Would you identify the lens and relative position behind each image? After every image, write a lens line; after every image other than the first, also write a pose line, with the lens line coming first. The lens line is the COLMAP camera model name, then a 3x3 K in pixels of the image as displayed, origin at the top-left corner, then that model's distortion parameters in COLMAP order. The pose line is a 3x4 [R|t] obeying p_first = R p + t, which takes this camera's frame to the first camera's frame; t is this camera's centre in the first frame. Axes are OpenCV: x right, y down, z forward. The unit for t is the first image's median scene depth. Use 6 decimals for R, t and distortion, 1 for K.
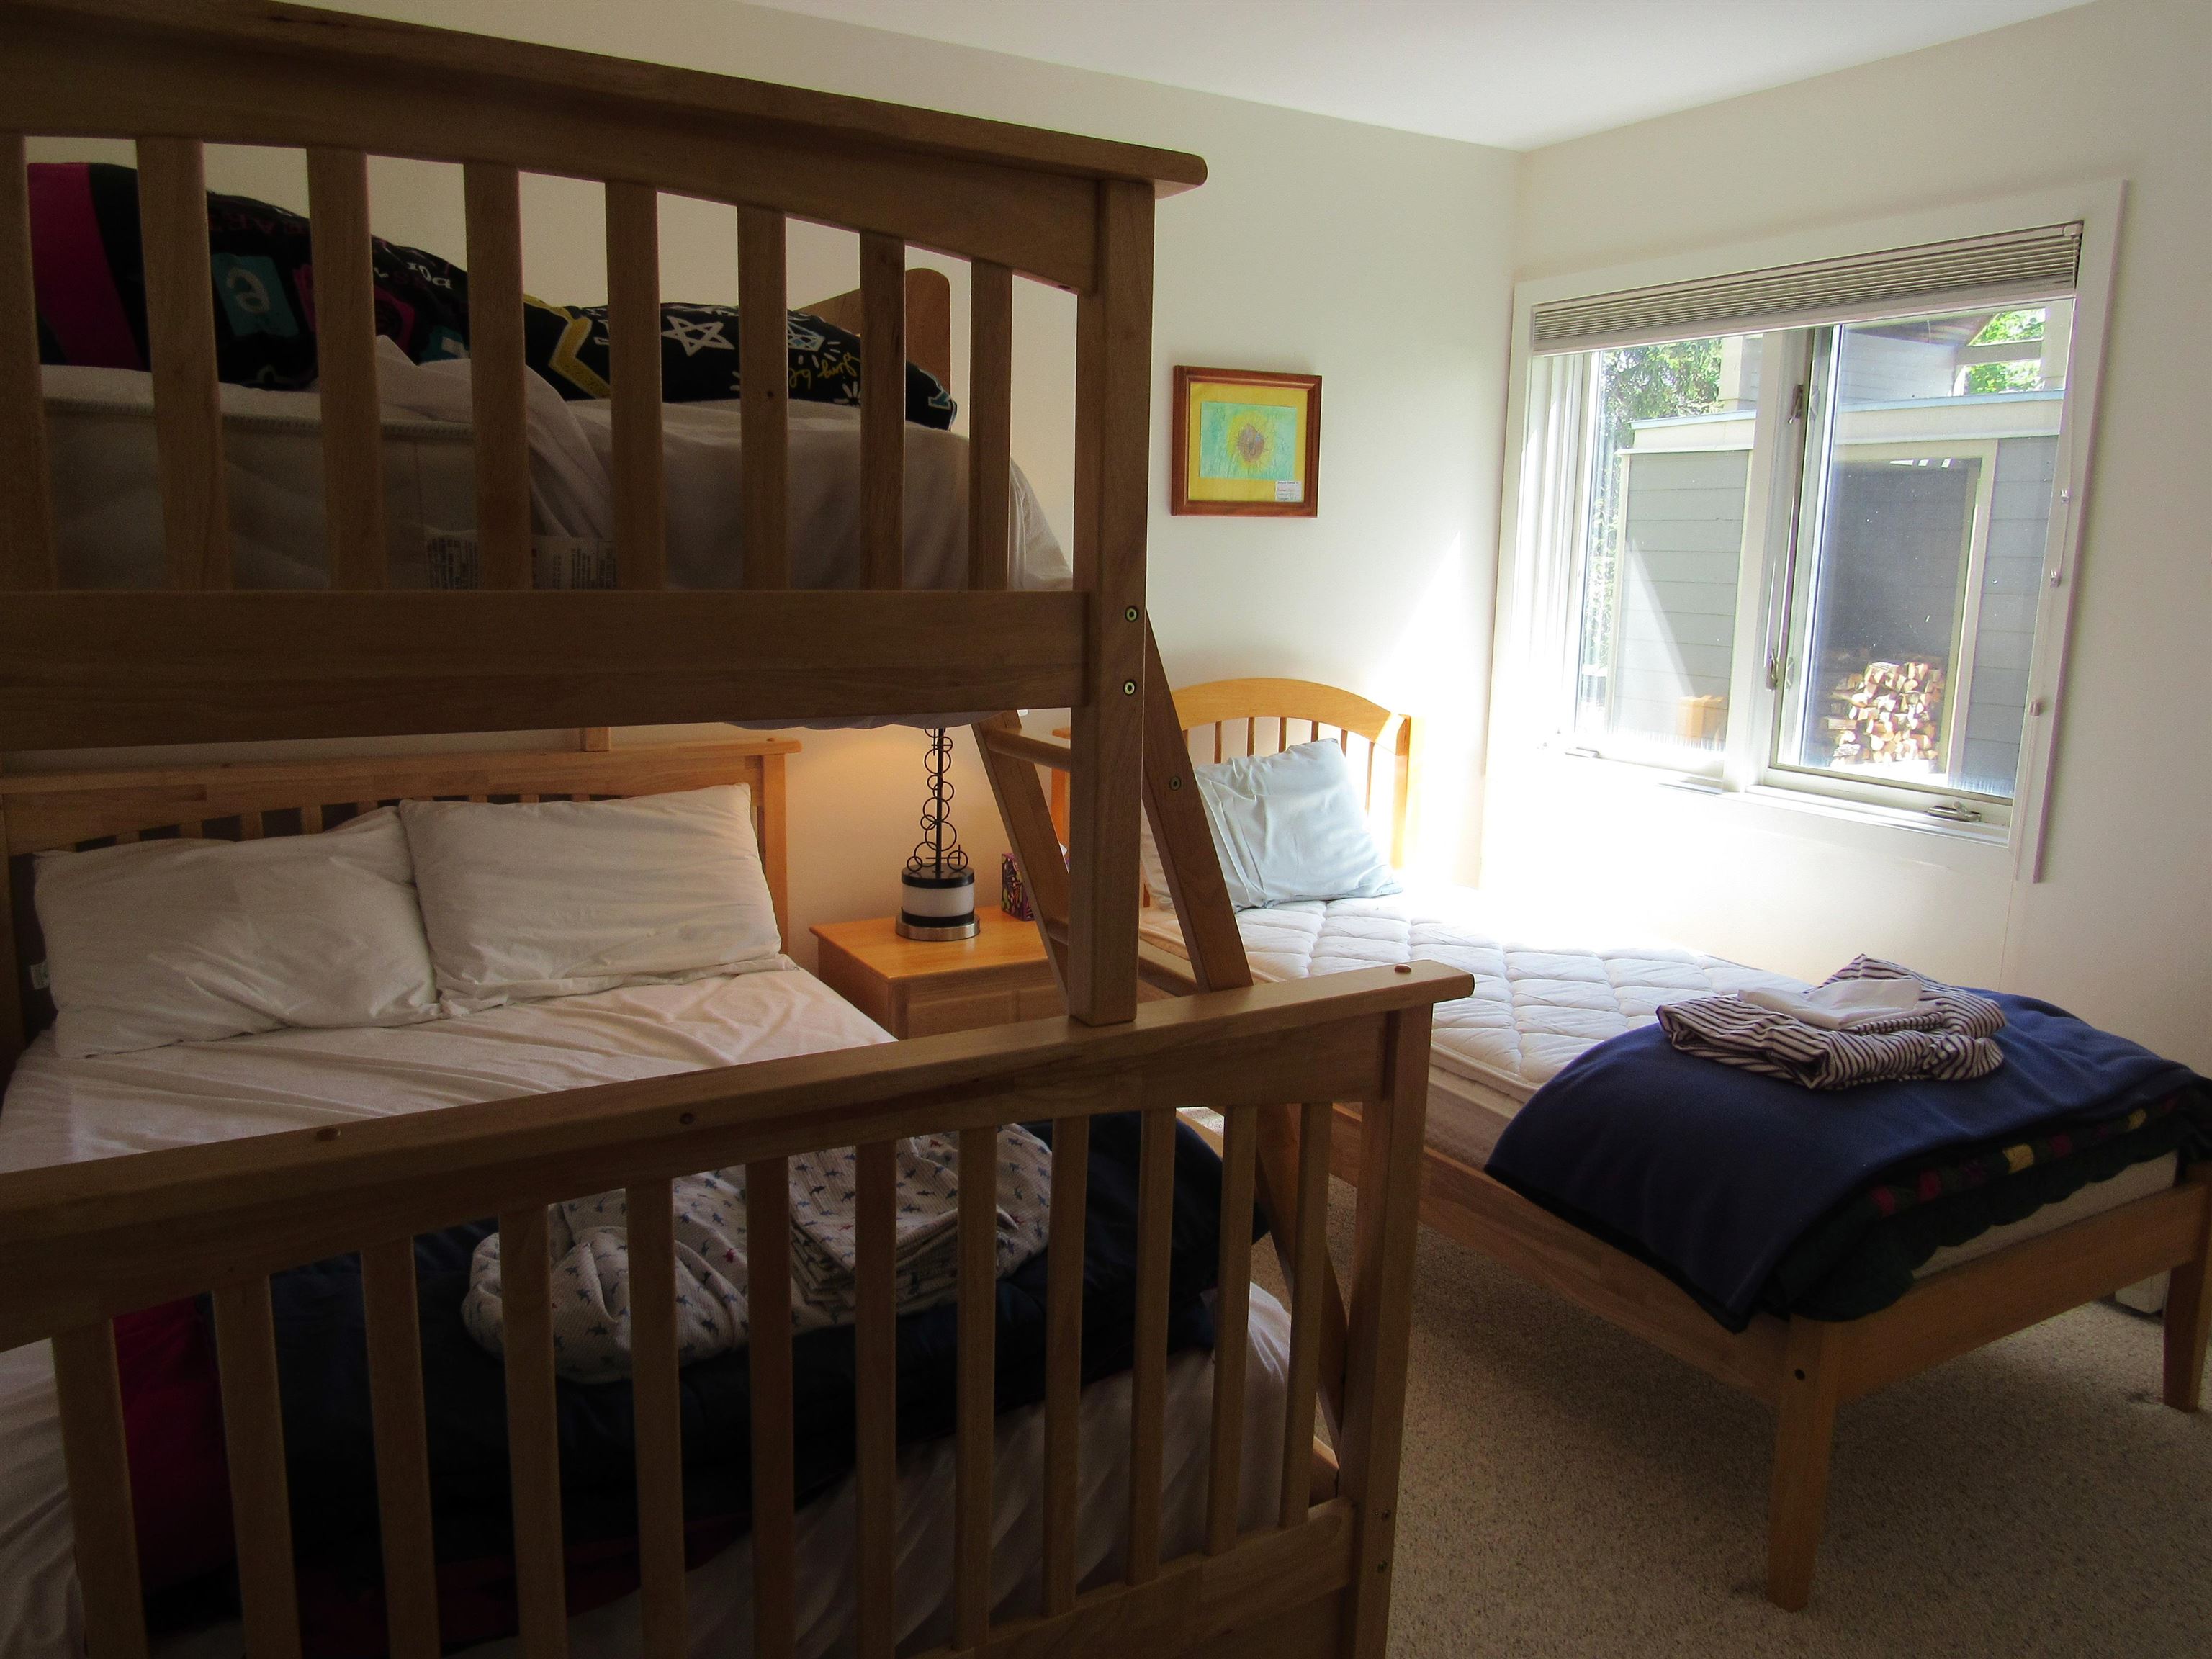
lens RADIAL K [[1625.6, 0, 1106.0], [0, 1625.6, 829.5], [0, 0, 1]] dist [0.003688, 0.002841]
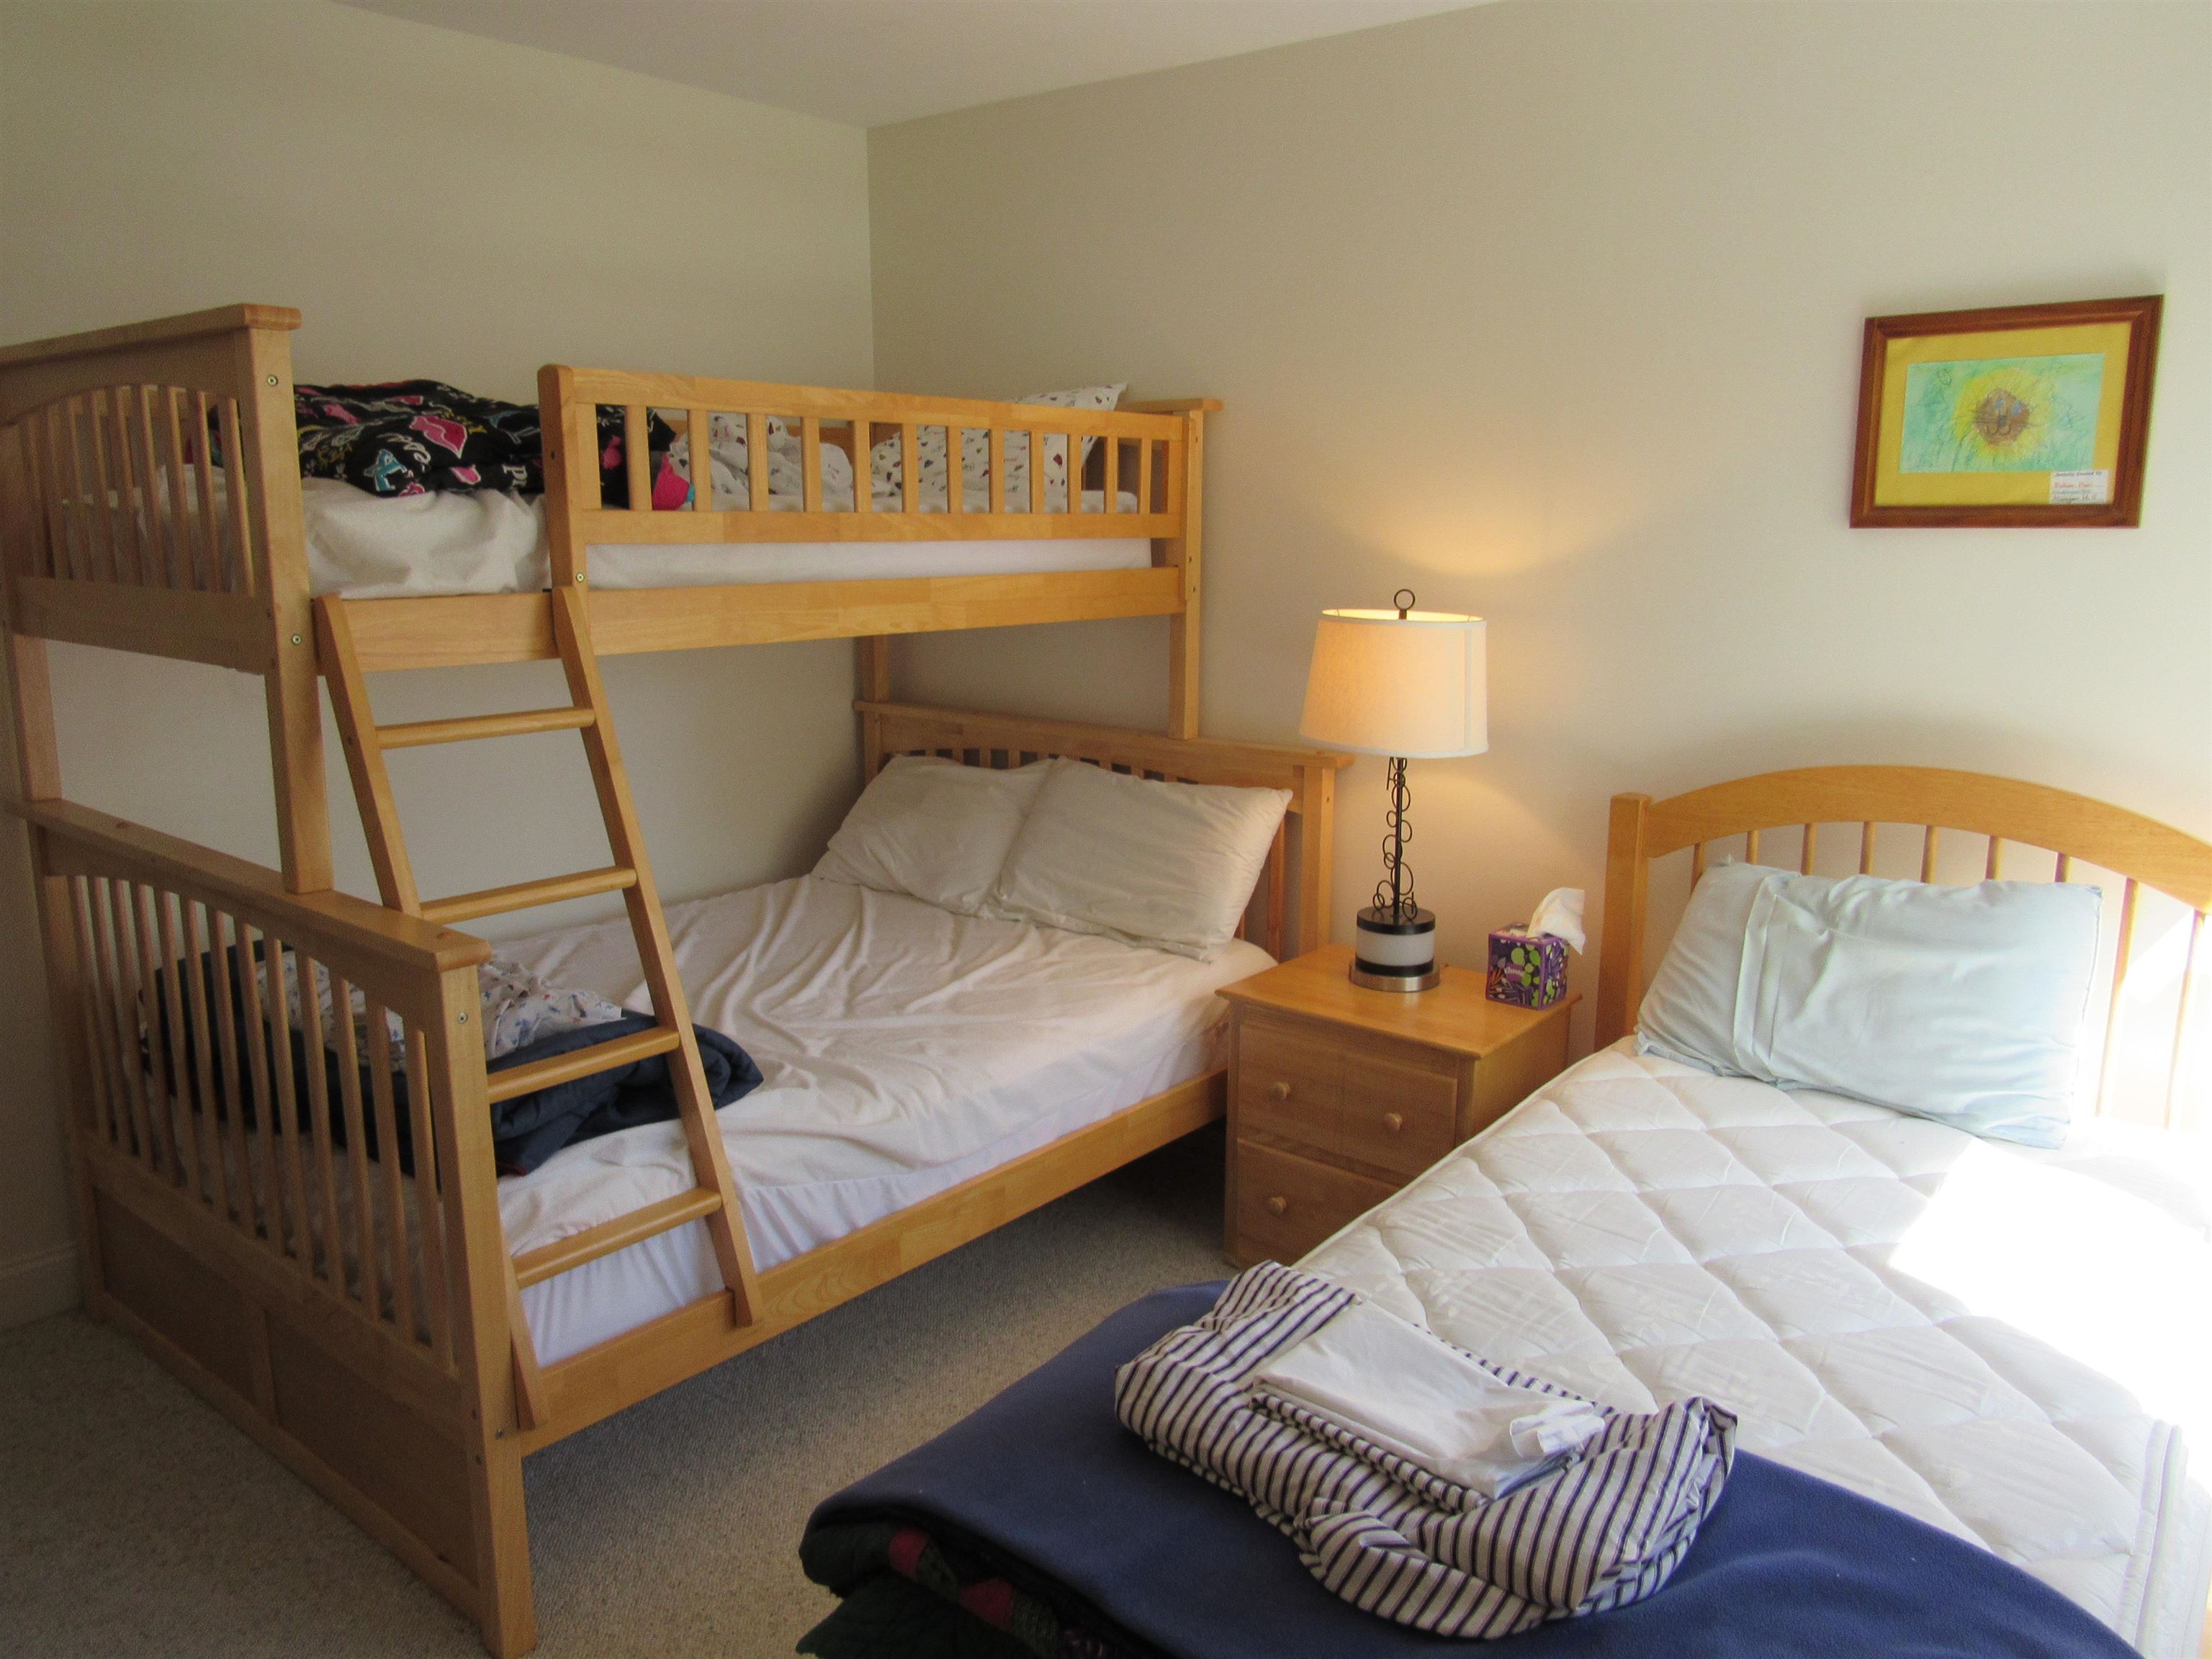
lens RADIAL K [[1573.8, 0, 1106.0], [0, 1573.8, 829.5], [0, 0, 1]] dist [-0.002959, 0.001182]
pose [[0.343995, 0.163479, -0.924631, 0.596411], [-0.172623, 0.978954, 0.108861, -0.082430], [0.922967, 0.122165, 0.364975, 0.462571]]
